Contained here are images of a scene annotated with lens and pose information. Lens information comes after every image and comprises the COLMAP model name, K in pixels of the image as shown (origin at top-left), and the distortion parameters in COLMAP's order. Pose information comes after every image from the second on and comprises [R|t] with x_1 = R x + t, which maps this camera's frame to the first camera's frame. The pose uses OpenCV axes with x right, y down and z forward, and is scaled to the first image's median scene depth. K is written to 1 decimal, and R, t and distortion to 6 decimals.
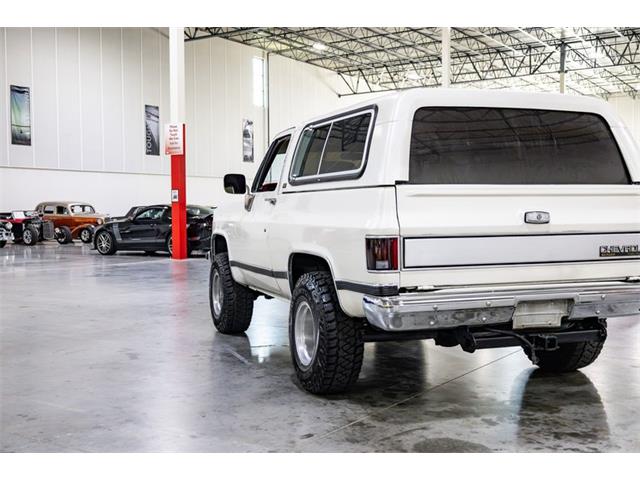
lens RADIAL K [[789.9, 0, 327.9], [0, 789.9, 240.9], [0, 0, 1]] dist [0.024250, 0.027206]
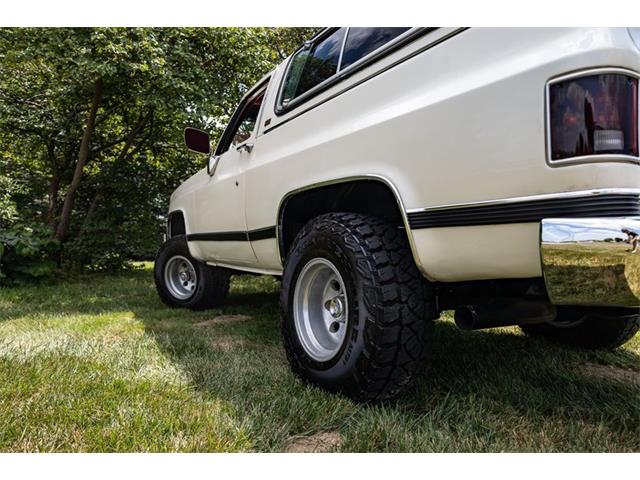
lens RADIAL K [[414.5, 0, 323.4], [0, 414.5, 244.0], [0, 0, 1]] dist [0.003611, -0.000747]
pose [[0.977233, 0.026562, 0.210501, -0.095496], [-0.017372, 0.998818, -0.045391, 0.077754], [-0.211458, 0.040701, 0.976539, 0.675160]]
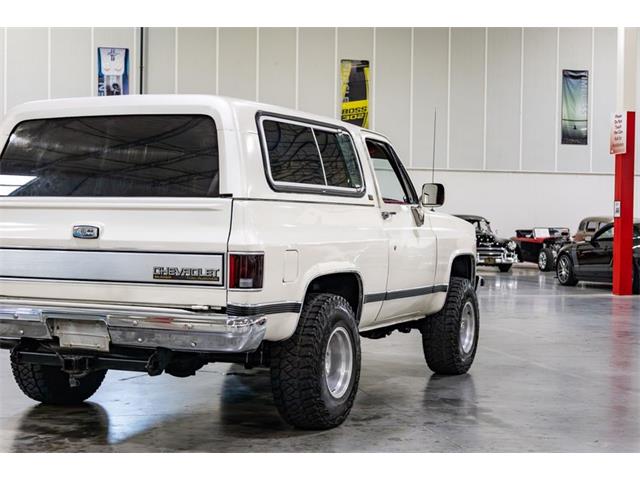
lens RADIAL K [[1107.6, 0, 320.0], [0, 1107.6, 240.0], [0, 0, 1]] dist [0.071889, 0.137054]
pose [[0.713572, 0.029436, -0.699963, 1.215235], [-0.049959, 0.998711, -0.008931, -0.019207], [0.698798, 0.041342, 0.714123, 0.219755]]
